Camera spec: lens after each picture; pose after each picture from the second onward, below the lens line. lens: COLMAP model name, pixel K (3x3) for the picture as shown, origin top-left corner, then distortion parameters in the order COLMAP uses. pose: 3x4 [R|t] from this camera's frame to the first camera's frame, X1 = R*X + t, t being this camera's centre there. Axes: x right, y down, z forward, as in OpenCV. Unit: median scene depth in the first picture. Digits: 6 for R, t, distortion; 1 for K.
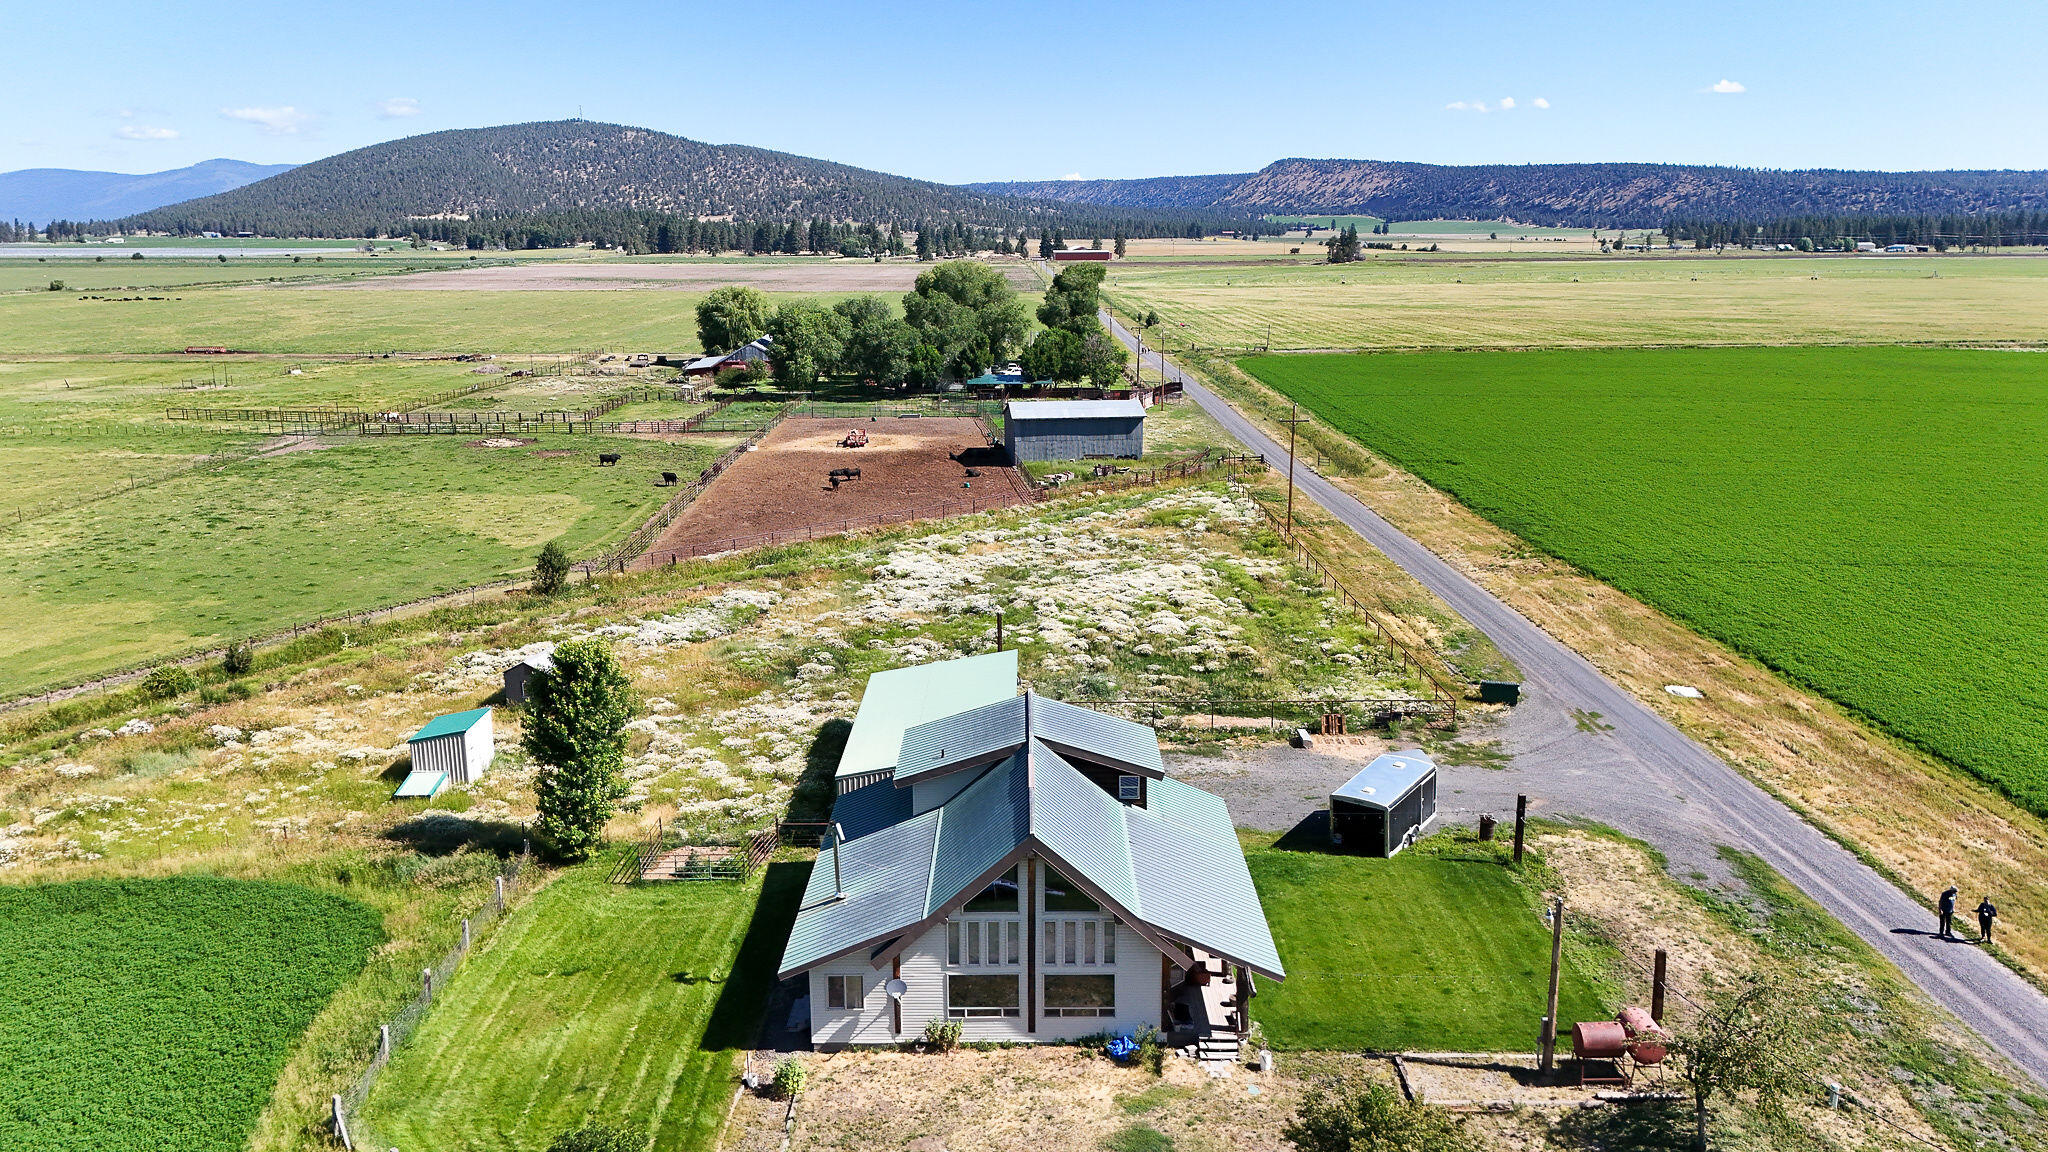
lens RADIAL K [[1491.0, 0, 1024.0], [0, 1491.0, 576.0], [0, 0, 1]] dist [0.104946, -0.138765]
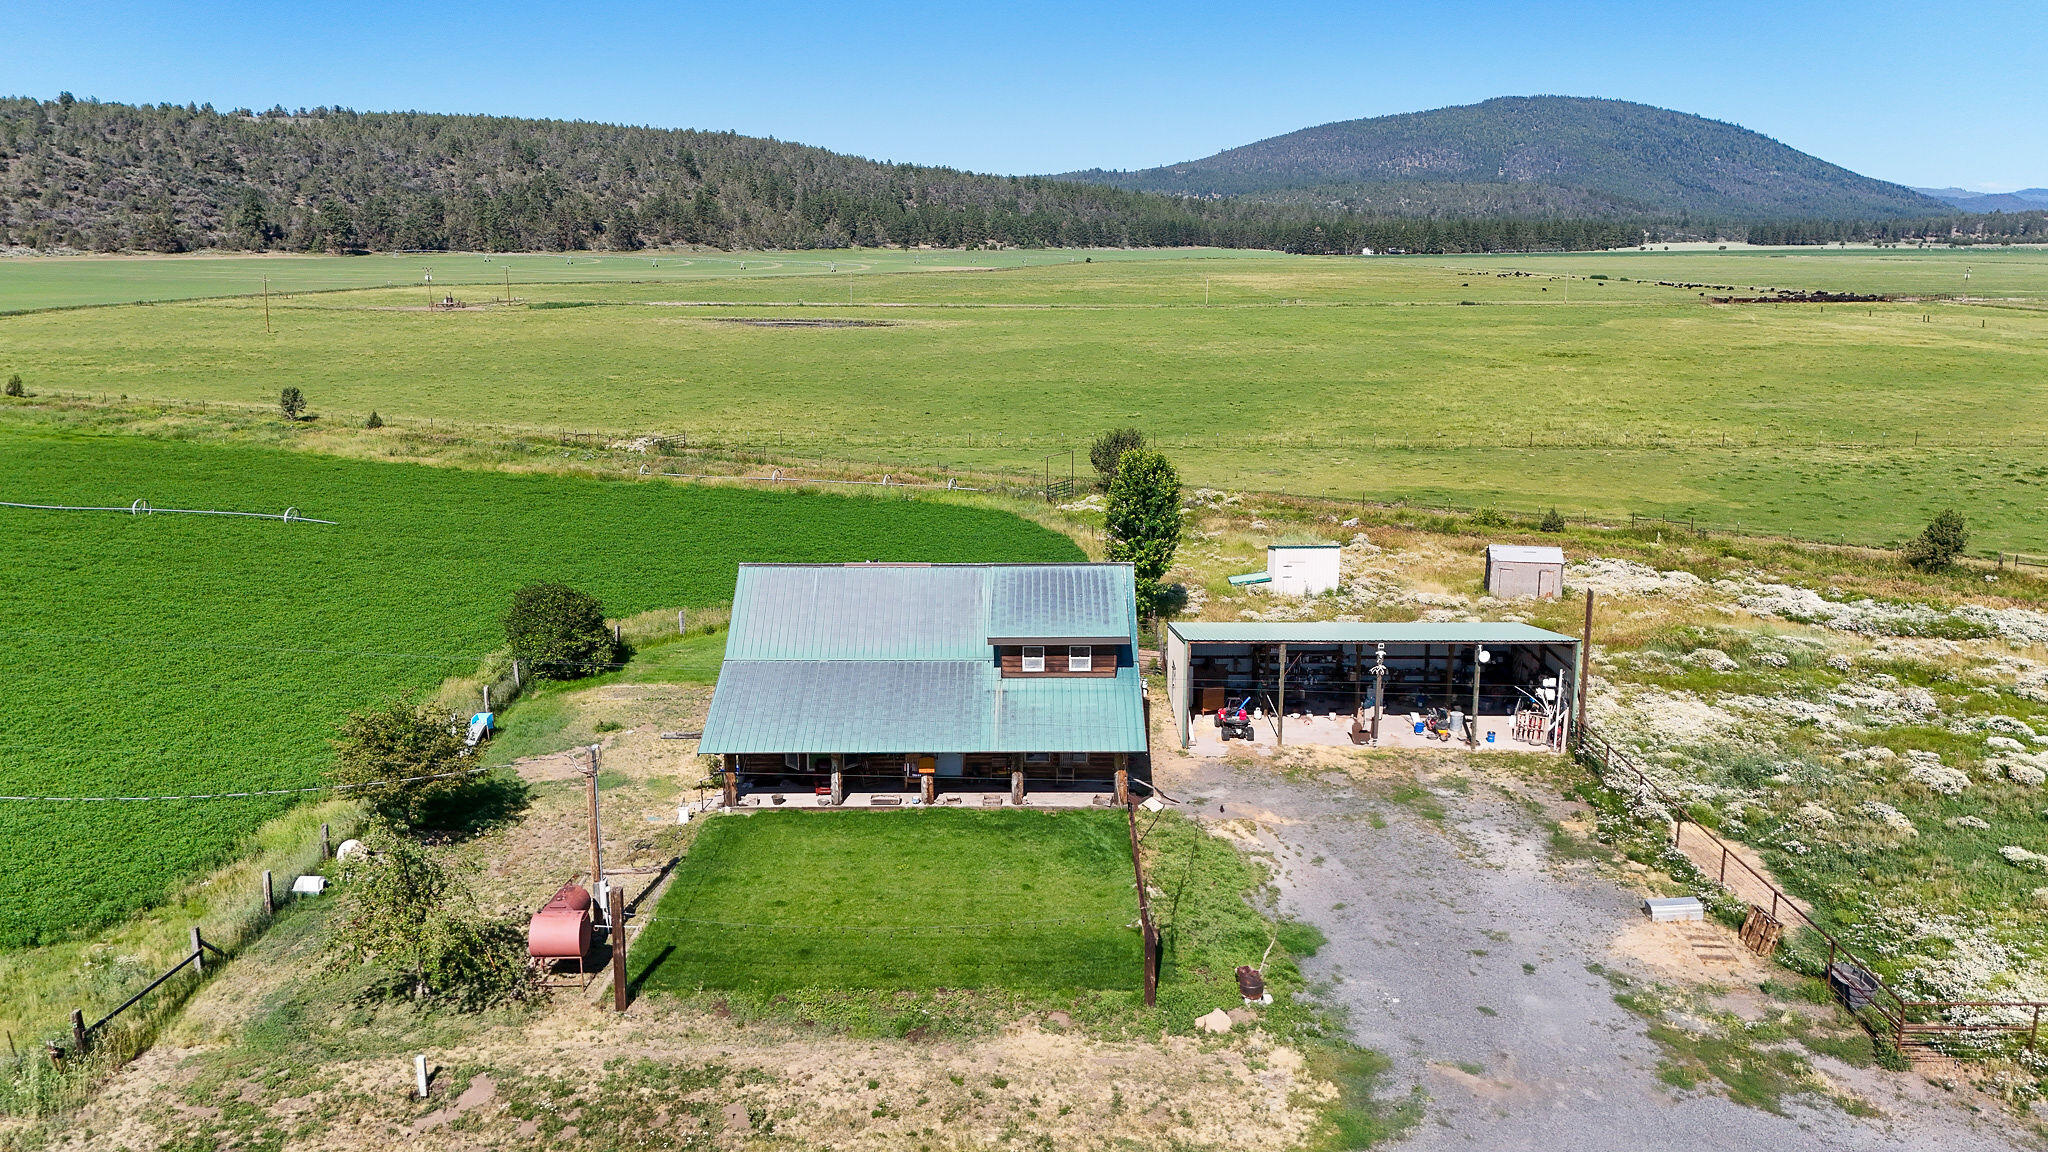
lens RADIAL K [[1496.7, 0, 1030.3], [0, 1496.7, 560.5], [0, 0, 1]] dist [0.090195, -0.092952]
pose [[-0.002882, 0.215263, -0.976552, 0.713600], [-0.224020, 0.951597, 0.210424, -0.082829], [0.974580, 0.219374, 0.045481, 0.697394]]
